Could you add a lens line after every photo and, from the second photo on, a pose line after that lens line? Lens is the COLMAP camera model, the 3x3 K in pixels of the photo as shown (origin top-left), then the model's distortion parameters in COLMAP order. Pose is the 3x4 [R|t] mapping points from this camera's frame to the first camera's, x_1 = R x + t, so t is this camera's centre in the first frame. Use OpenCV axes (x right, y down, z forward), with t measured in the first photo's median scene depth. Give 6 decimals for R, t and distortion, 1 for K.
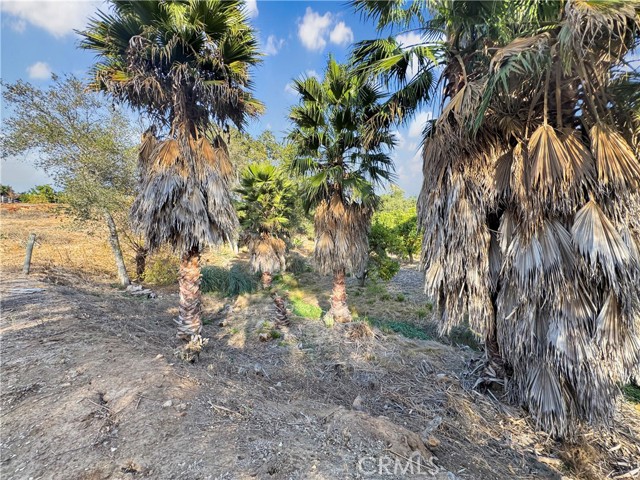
lens RADIAL K [[257.9, 0, 320.0], [0, 257.9, 240.0], [0, 0, 1]] dist [-0.000952, -0.000078]
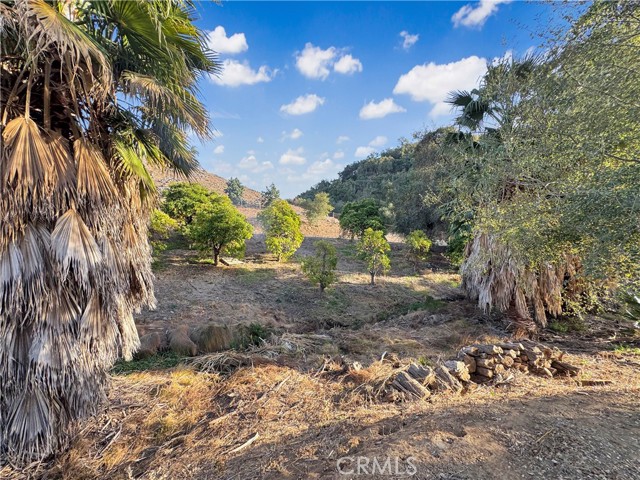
lens RADIAL K [[257.9, 0, 320.0], [0, 257.9, 240.0], [0, 0, 1]] dist [-0.000952, -0.000078]
pose [[0.109175, 0.009935, 0.993973, 0.111624], [0.006963, 0.999918, -0.010759, -0.006161], [-0.993998, 0.008096, 0.109097, -0.108684]]
